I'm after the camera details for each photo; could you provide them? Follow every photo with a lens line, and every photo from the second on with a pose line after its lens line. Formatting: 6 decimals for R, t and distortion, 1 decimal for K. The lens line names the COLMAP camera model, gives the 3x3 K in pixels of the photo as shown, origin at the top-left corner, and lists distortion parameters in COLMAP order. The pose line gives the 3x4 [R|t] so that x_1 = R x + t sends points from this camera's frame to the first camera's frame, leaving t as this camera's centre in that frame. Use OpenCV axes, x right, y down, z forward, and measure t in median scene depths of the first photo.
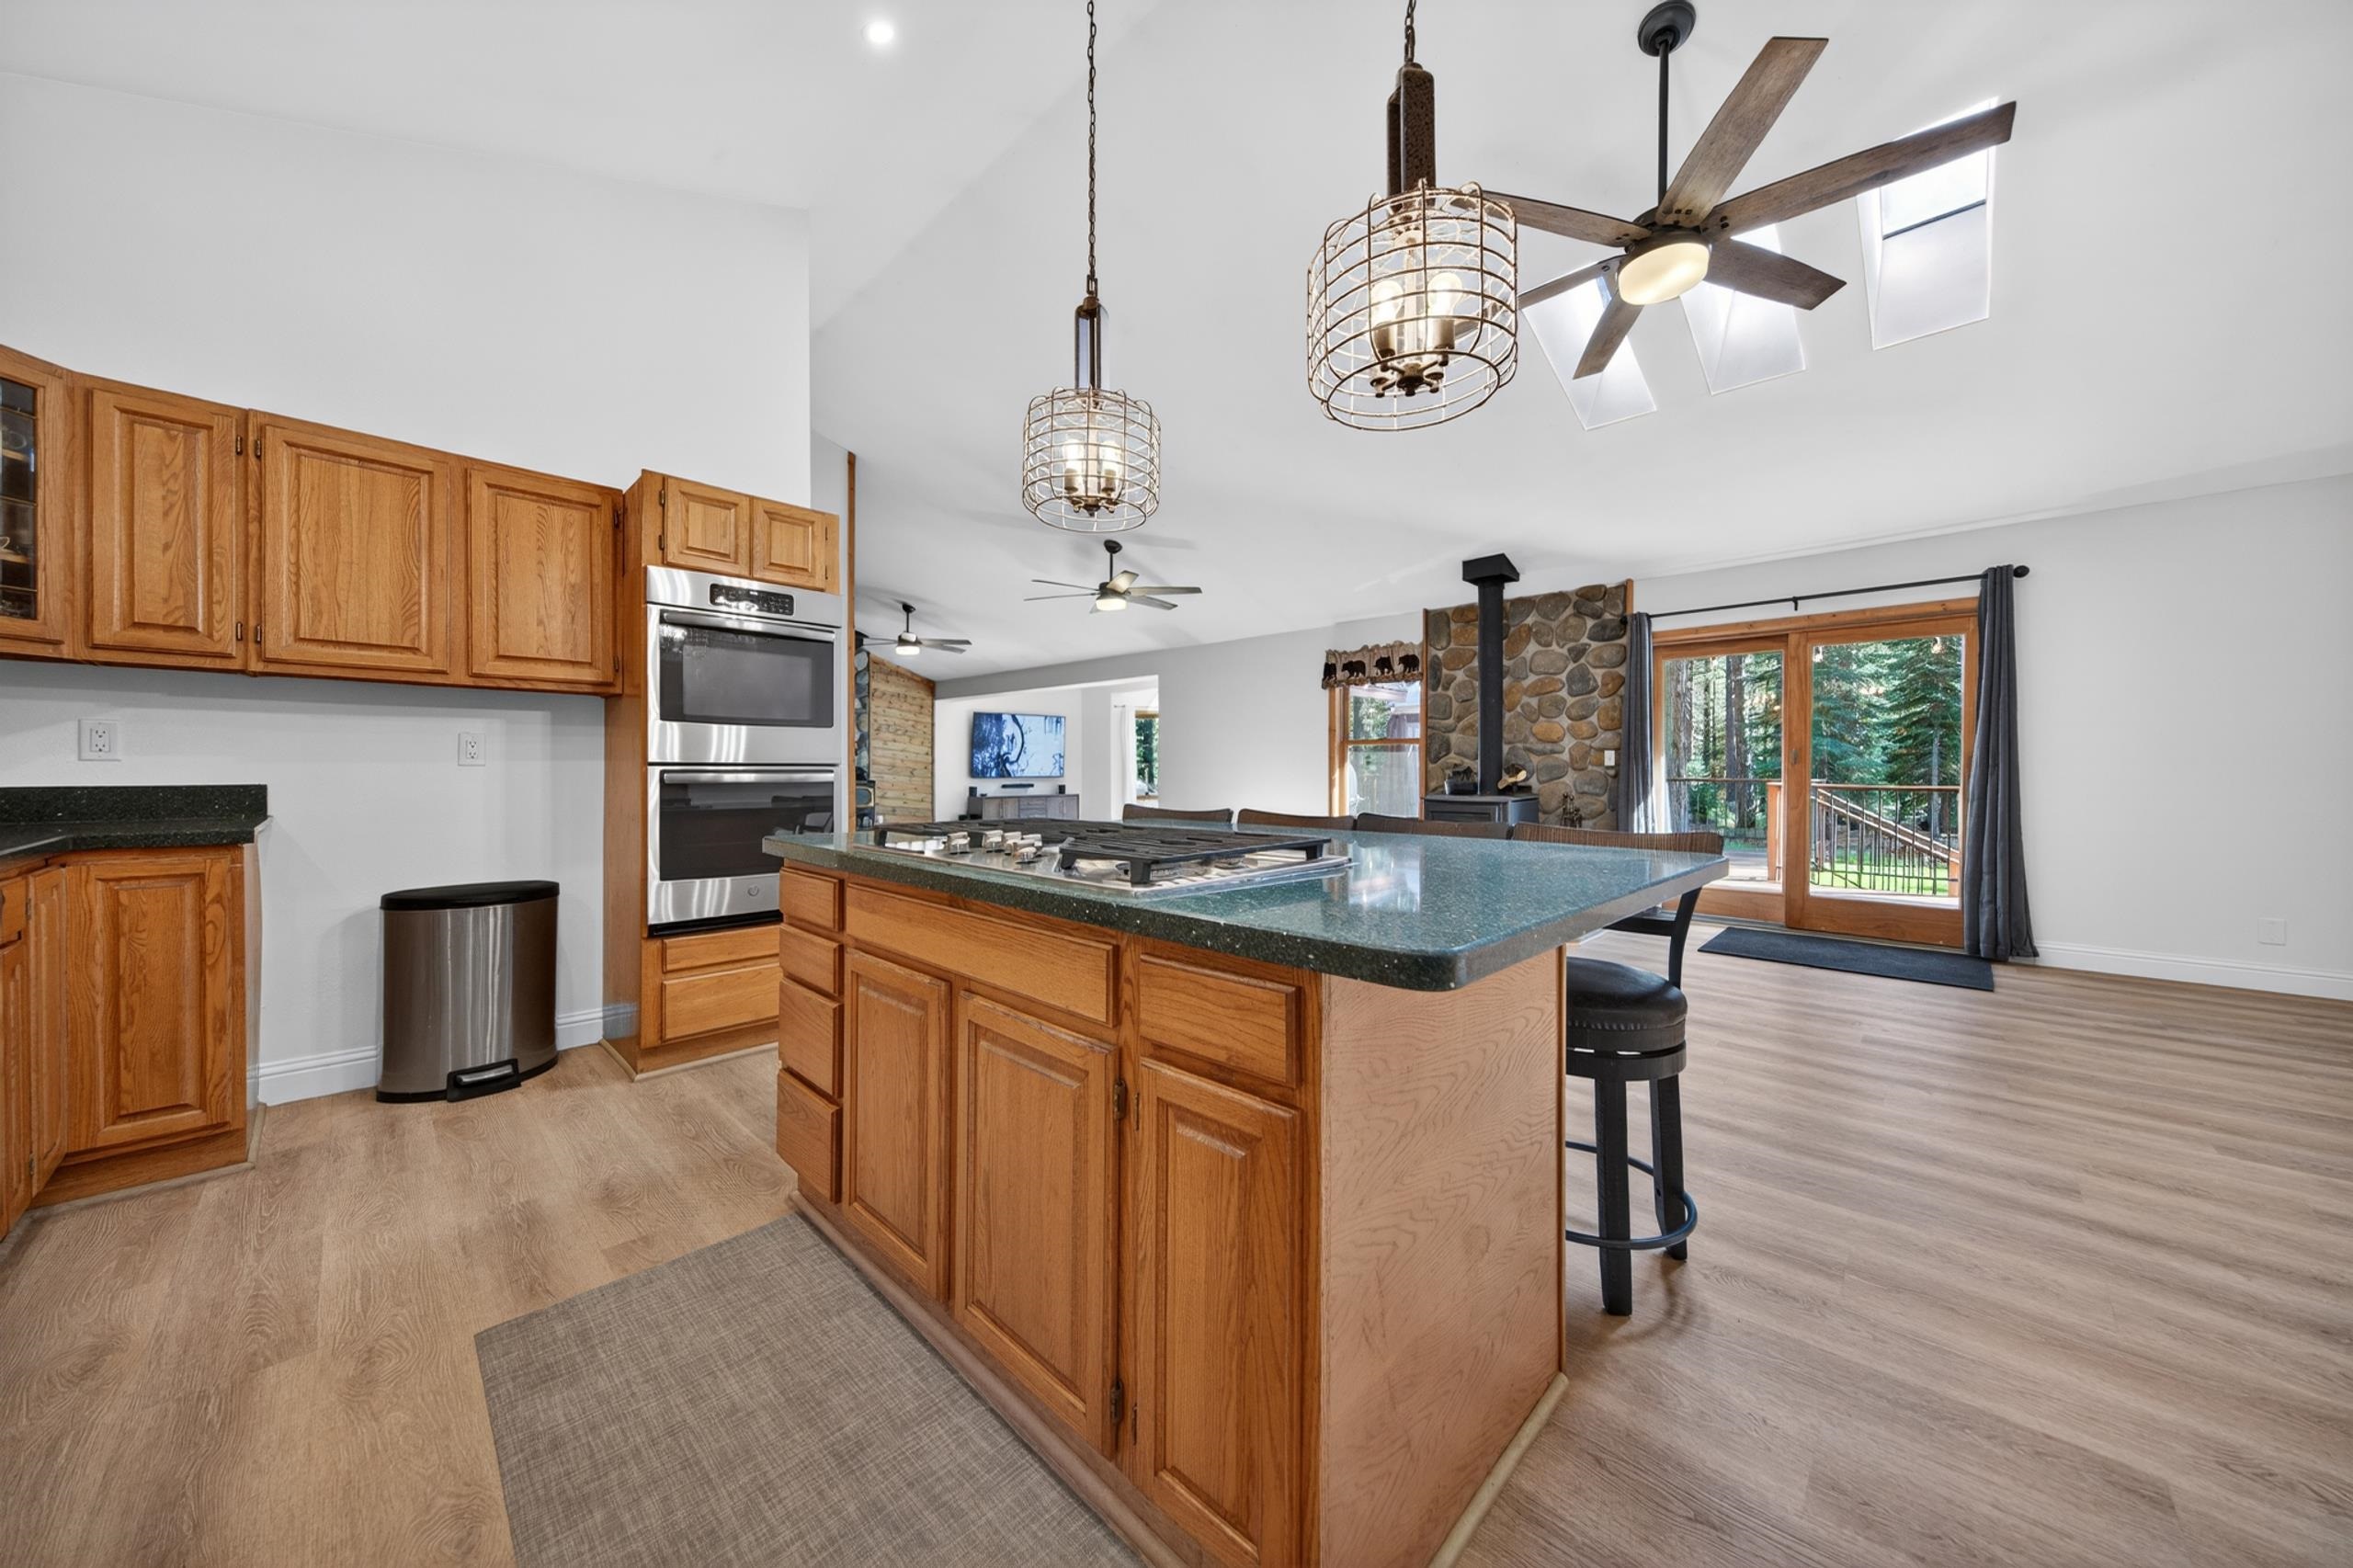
lens RADIAL K [[804.5, 0, 1187.1], [0, 804.5, 770.2], [0, 0, 1]] dist [-0.000801, 0.000144]
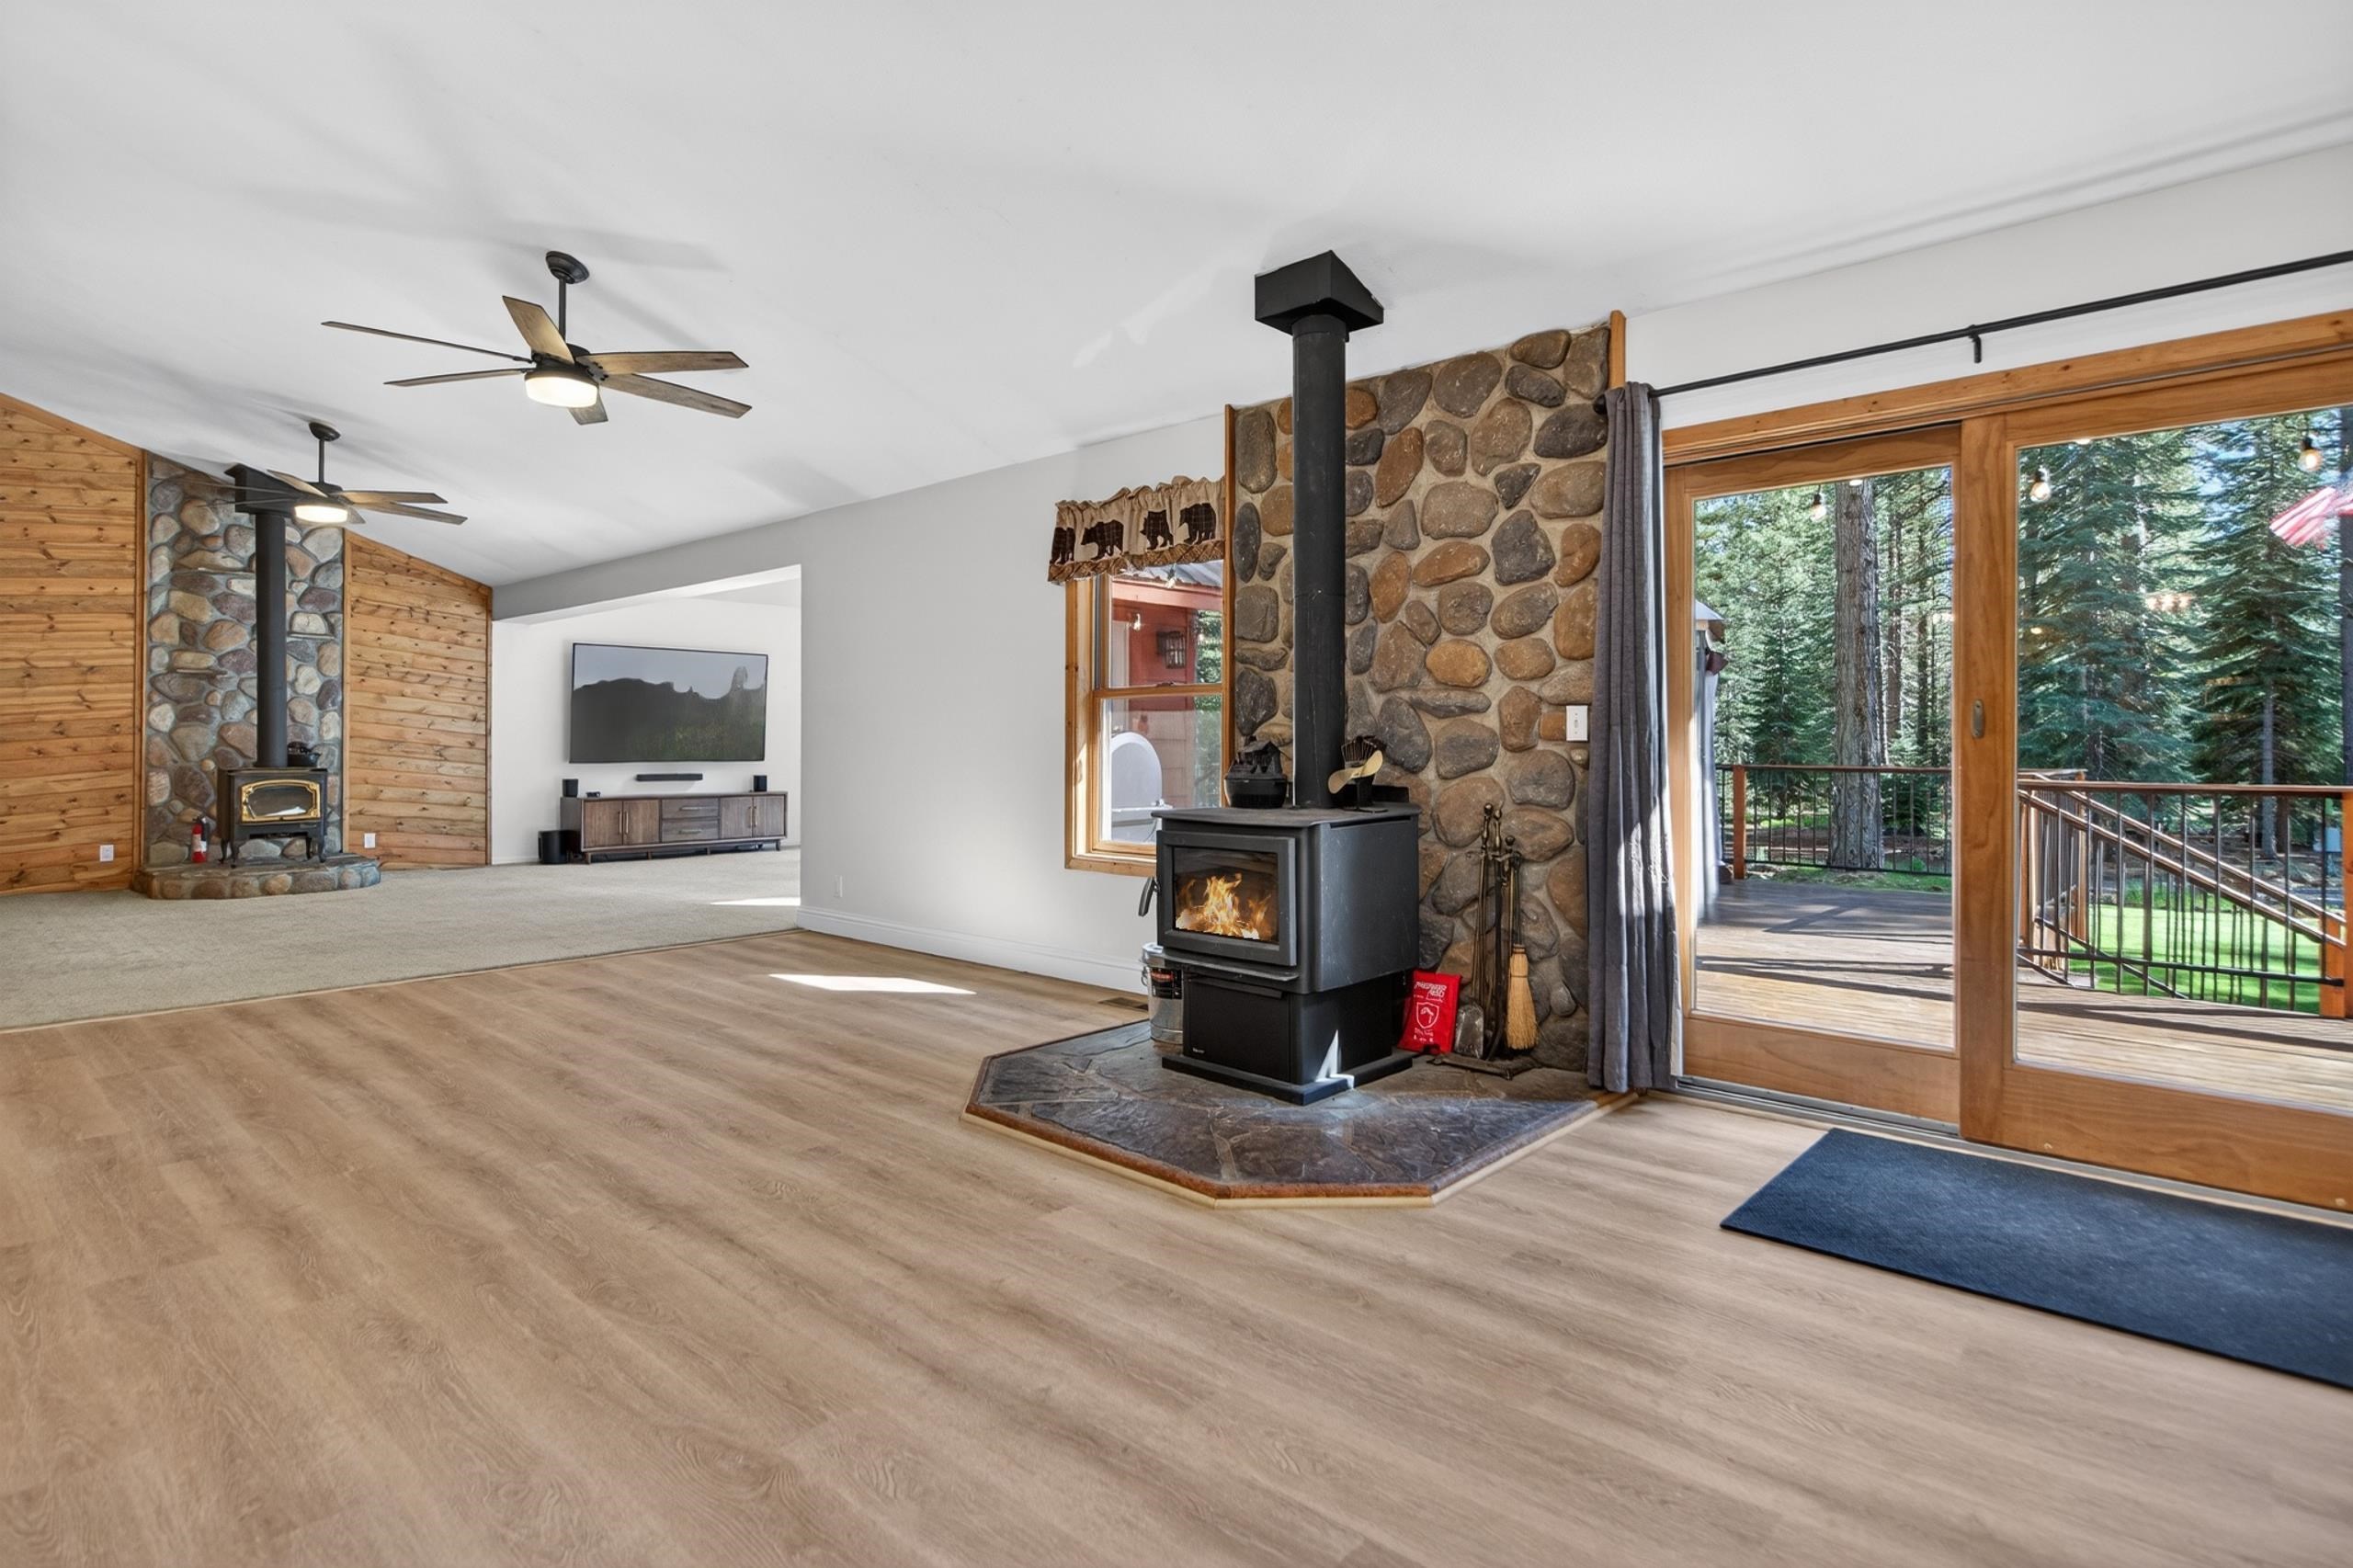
lens RADIAL K [[1211.1, 0, 1195.8], [0, 1211.1, 731.6], [0, 0, 1]] dist [-0.000849, -0.004135]
pose [[0.999651, 0.002846, 0.026272, 0.261121], [-0.002439, 0.999877, -0.015511, -0.000128], [-0.026313, 0.015442, 0.999534, 0.302894]]
